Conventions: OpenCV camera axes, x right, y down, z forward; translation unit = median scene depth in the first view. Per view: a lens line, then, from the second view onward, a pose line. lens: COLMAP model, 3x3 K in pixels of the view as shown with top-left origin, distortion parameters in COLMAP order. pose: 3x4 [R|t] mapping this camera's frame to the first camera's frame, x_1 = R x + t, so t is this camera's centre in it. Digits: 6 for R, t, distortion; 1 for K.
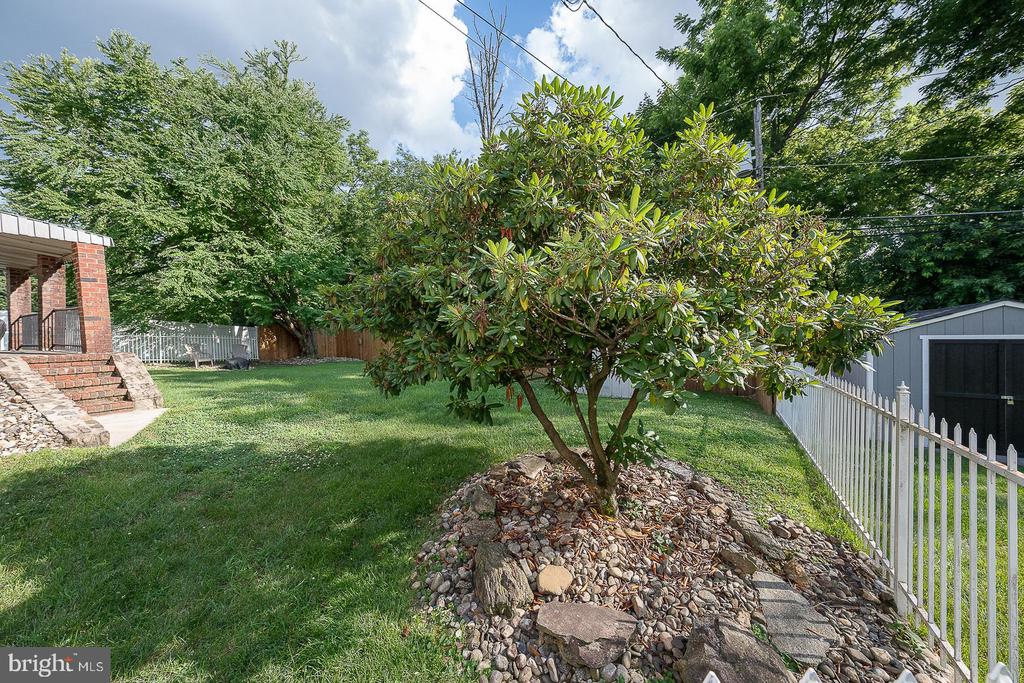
lens RADIAL K [[353.5, 0, 513.2], [0, 353.5, 341.0], [0, 0, 1]] dist [-0.020873, 0.003550]
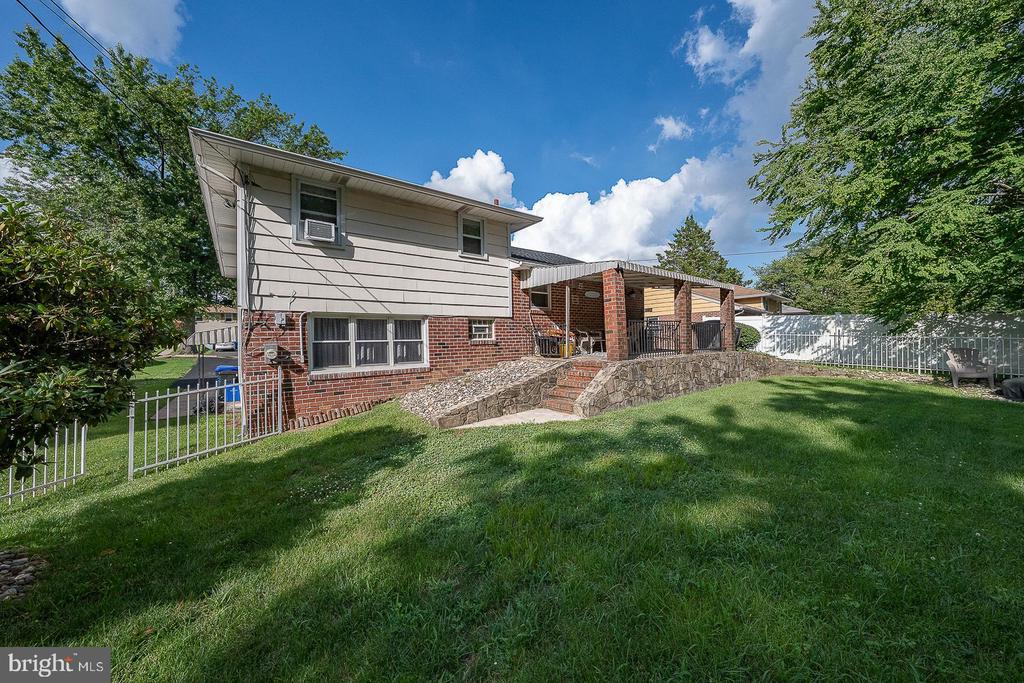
lens RADIAL K [[362.4, 0, 510.2], [0, 362.4, 338.1], [0, 0, 1]] dist [-0.017860, 0.004438]
pose [[-0.412946, 0.009564, -0.910705, 0.024899], [0.007527, 0.999947, 0.007088, -0.020773], [0.910724, -0.003928, -0.412996, 0.453485]]
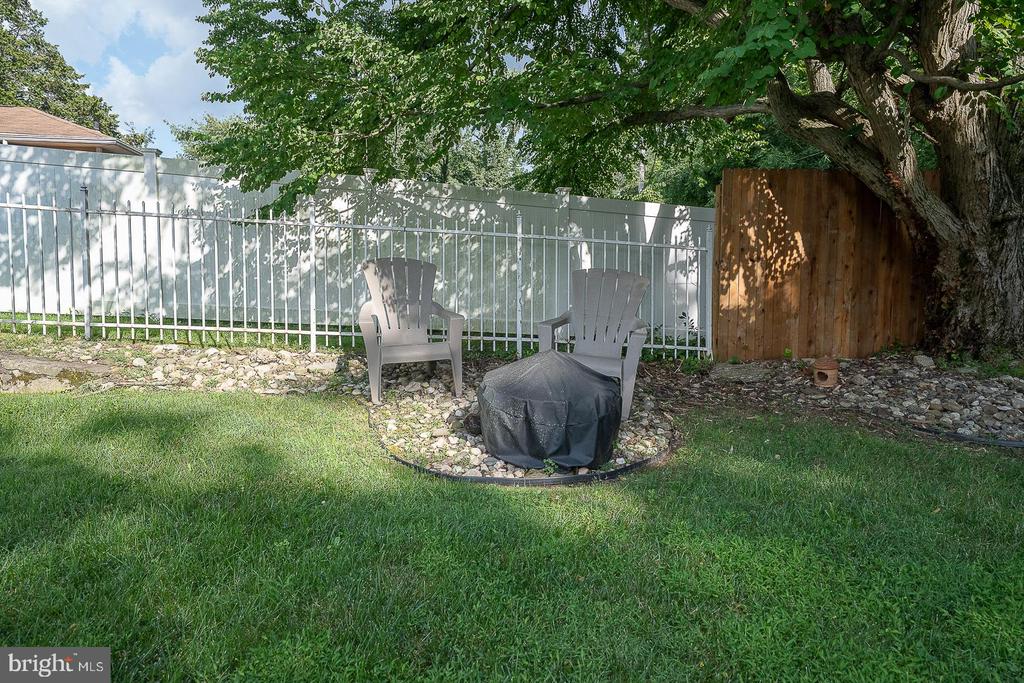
lens RADIAL K [[632.9, 0, 515.4], [0, 632.9, 337.0], [0, 0, 1]] dist [0.035533, -0.000739]
pose [[0.545747, 0.089545, -0.833152, -0.531888], [-0.022938, 0.995498, 0.091968, 0.013887], [0.837636, -0.031081, 0.545344, 0.770157]]
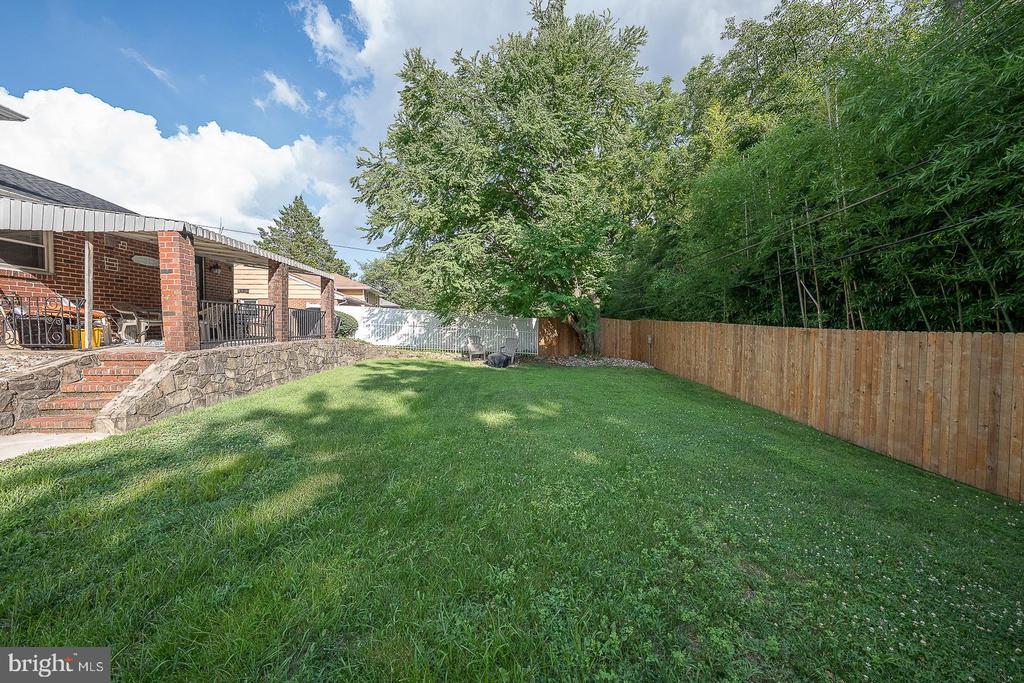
lens RADIAL K [[362.4, 0, 518.0], [0, 362.4, 338.9], [0, 0, 1]] dist [-0.017860, 0.004438]
pose [[0.547767, 0.042610, -0.835545, 0.027905], [-0.027532, 0.999079, 0.032901, -0.020740], [0.836178, 0.004982, 0.548436, 0.471436]]
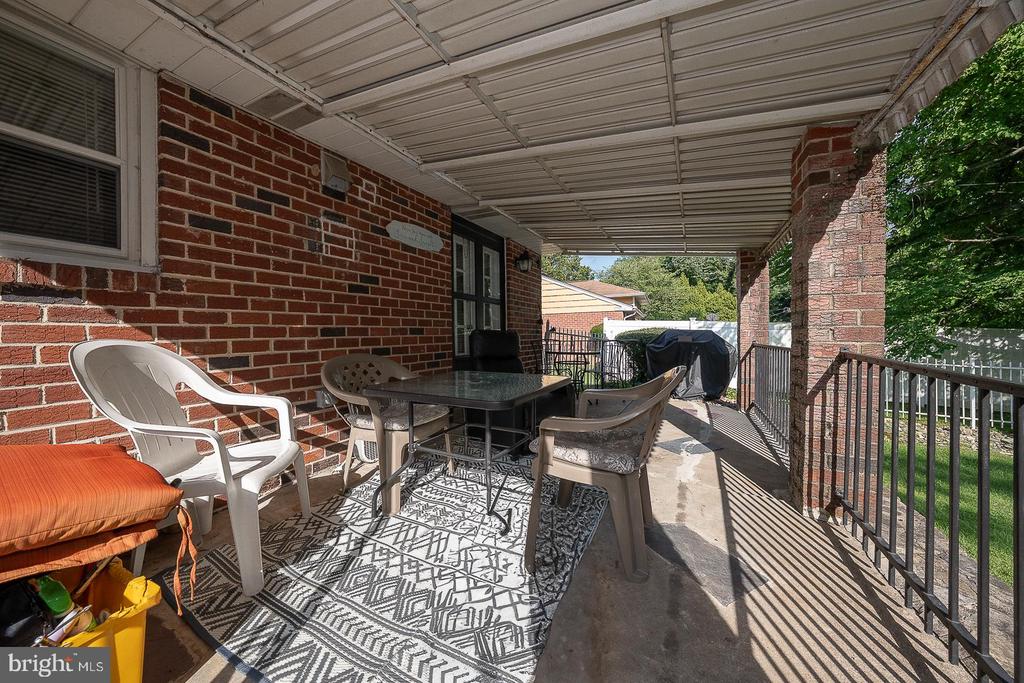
lens RADIAL K [[353.5, 0, 517.9], [0, 353.5, 340.0], [0, 0, 1]] dist [-0.020873, 0.003550]
pose [[0.022528, 0.024498, -0.999446, -0.512224], [-0.002333, 0.999698, 0.024451, -0.048732], [0.999743, 0.001781, 0.022579, 0.355081]]
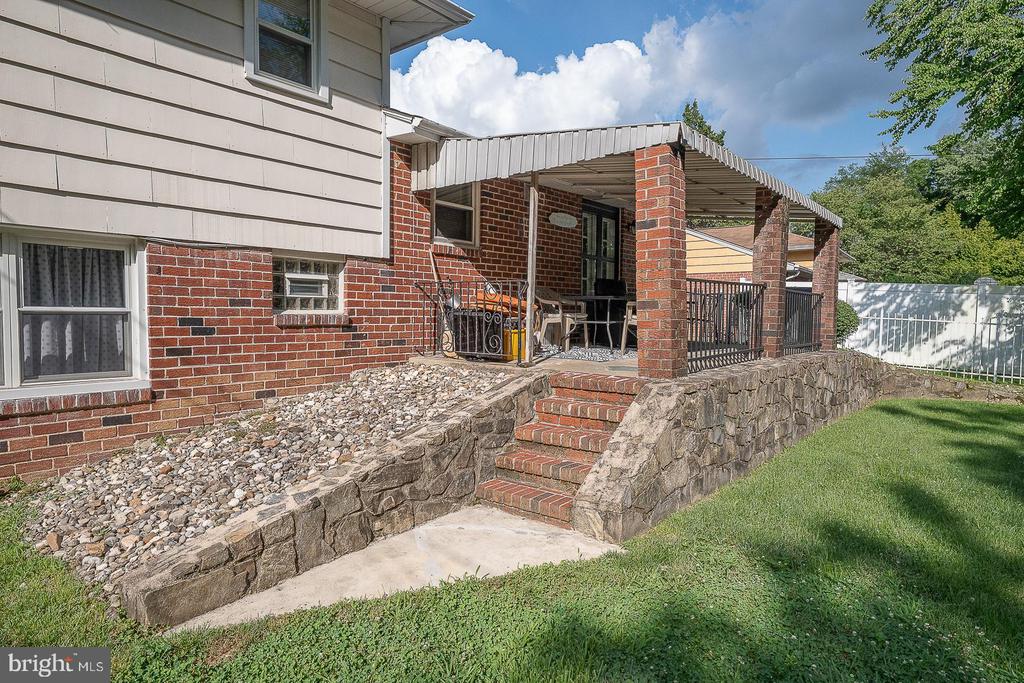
lens RADIAL K [[632.9, 0, 512.8], [0, 632.9, 337.1], [0, 0, 1]] dist [0.035533, -0.000739]
pose [[-0.186974, 0.044469, -0.981358, -0.122751], [-0.025930, 0.998403, 0.050182, -0.022605], [0.982023, 0.034829, -0.185522, 0.368561]]
